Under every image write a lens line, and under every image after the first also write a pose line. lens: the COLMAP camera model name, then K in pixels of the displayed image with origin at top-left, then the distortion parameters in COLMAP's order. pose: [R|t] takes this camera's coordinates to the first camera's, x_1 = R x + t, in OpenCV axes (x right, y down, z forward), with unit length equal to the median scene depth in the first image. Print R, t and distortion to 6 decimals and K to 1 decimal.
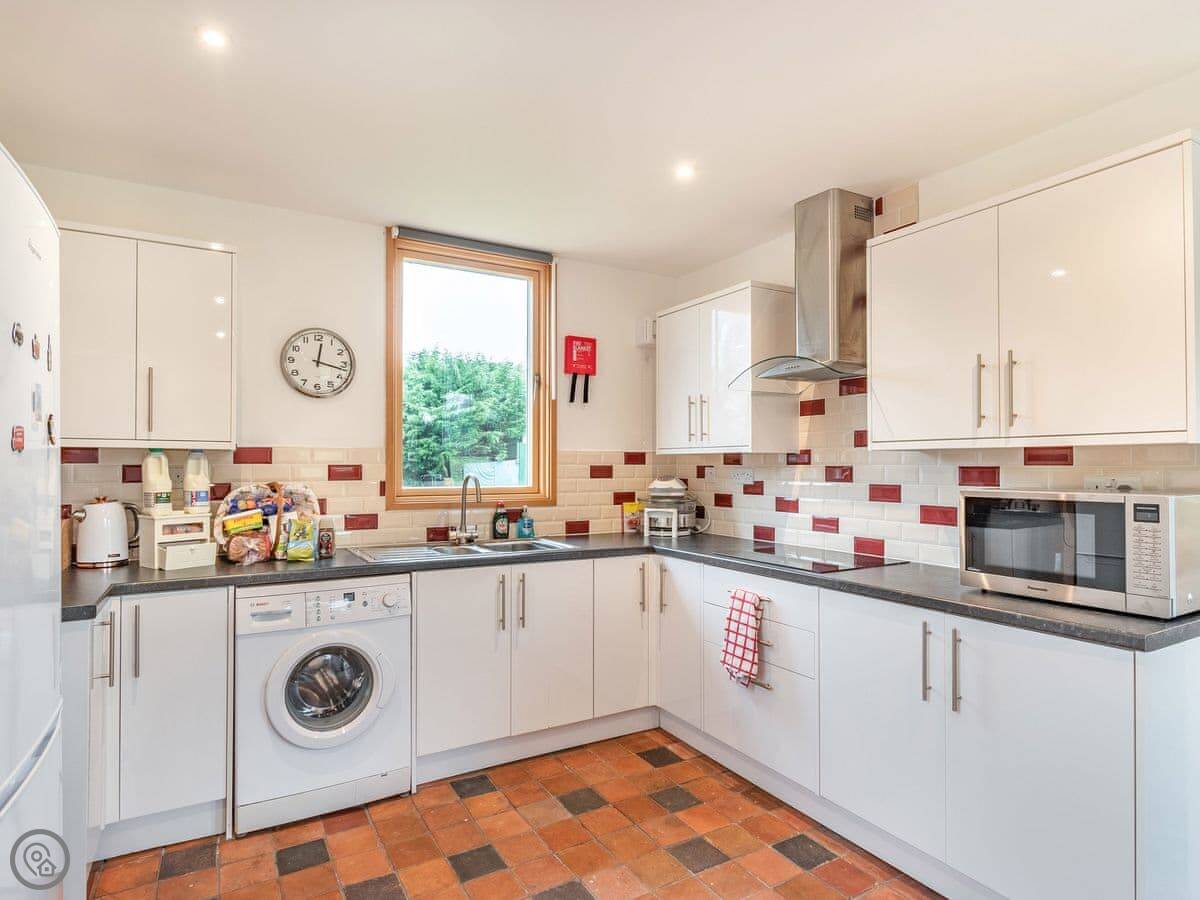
lens RADIAL K [[651.6, 0, 598.1], [0, 651.6, 457.4], [0, 0, 1]] dist [0.000618, -0.000185]
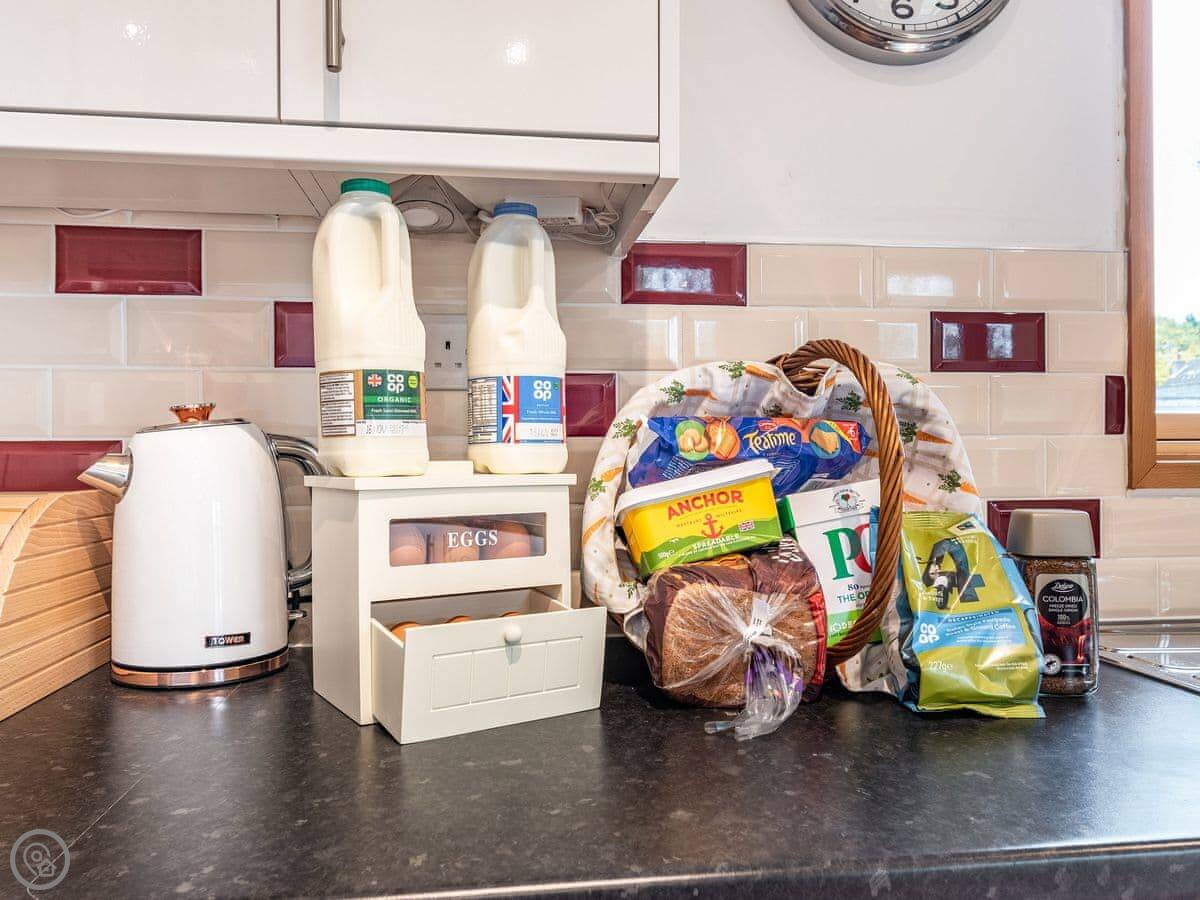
lens RADIAL K [[952.7, 0, 647.1], [0, 952.7, 448.5], [0, 0, 1]] dist [-0.002307, 0.001156]
pose [[0.931659, -0.005739, -0.363290, -0.401224], [0.009092, 0.999930, 0.007520, 0.066403], [0.363221, -0.010309, 0.931646, 0.624281]]
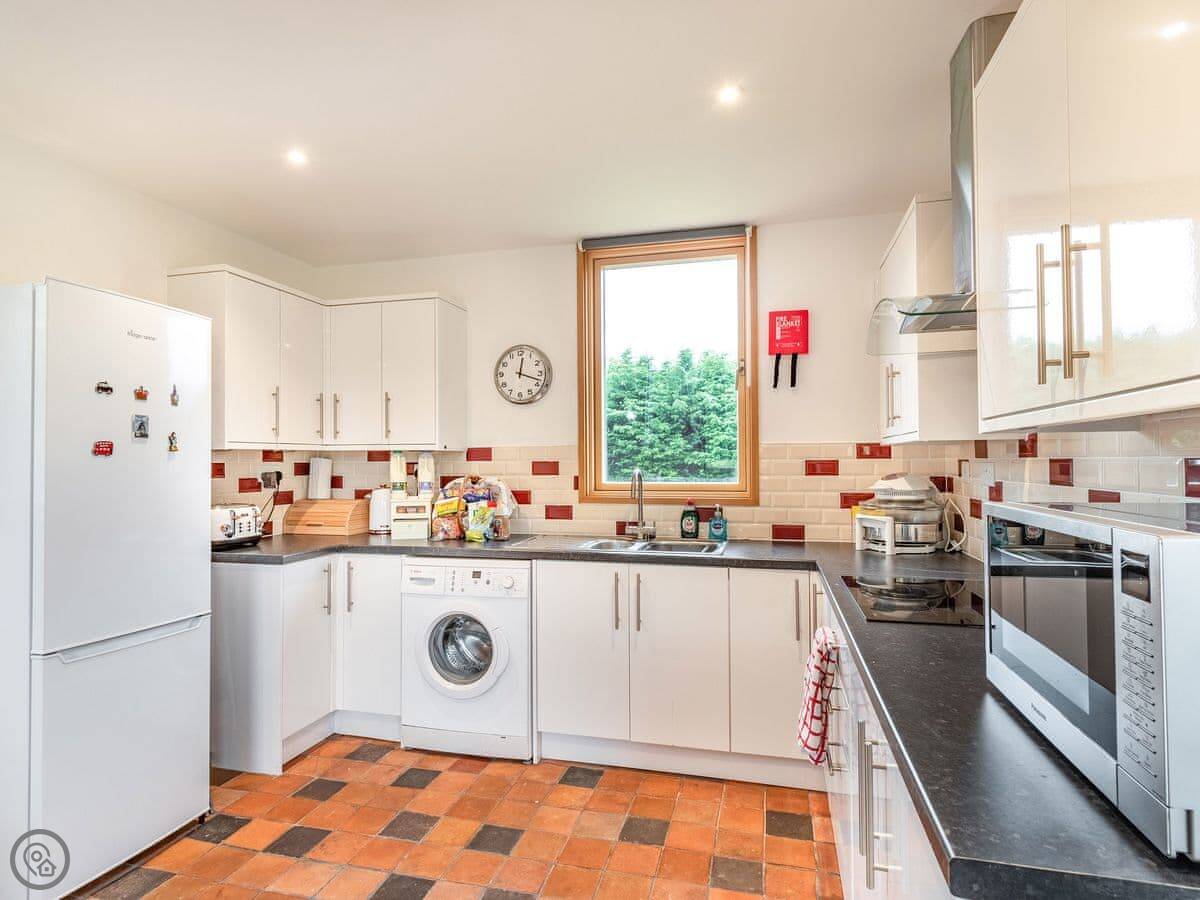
lens RADIAL K [[648.0, 0, 600.0], [0, 648.0, 450.0], [0, 0, 1]] dist [0.002659, -0.003488]
pose [[0.713083, -0.017084, -0.700871, 0.503499], [0.015173, 0.999845, -0.008935, 0.003419], [0.700915, -0.004263, 0.713232, 0.276628]]
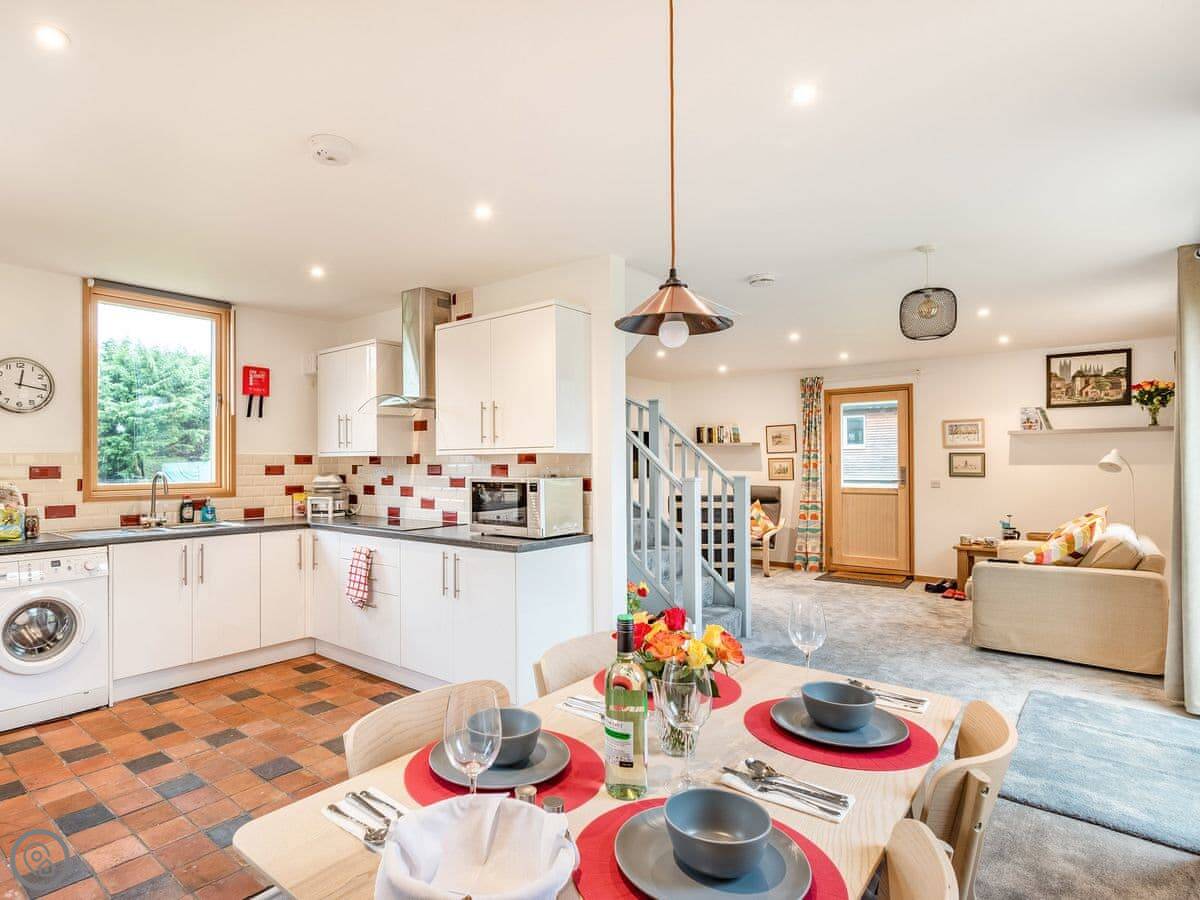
lens RADIAL K [[633.5, 0, 538.5], [0, 633.5, 456.6], [0, 0, 1]] dist [-0.001353, -0.001169]
pose [[0.945133, -0.002772, 0.326673, 0.118637], [0.002440, 0.999996, 0.001426, -0.007549], [-0.326675, -0.000551, 0.945136, -0.489924]]
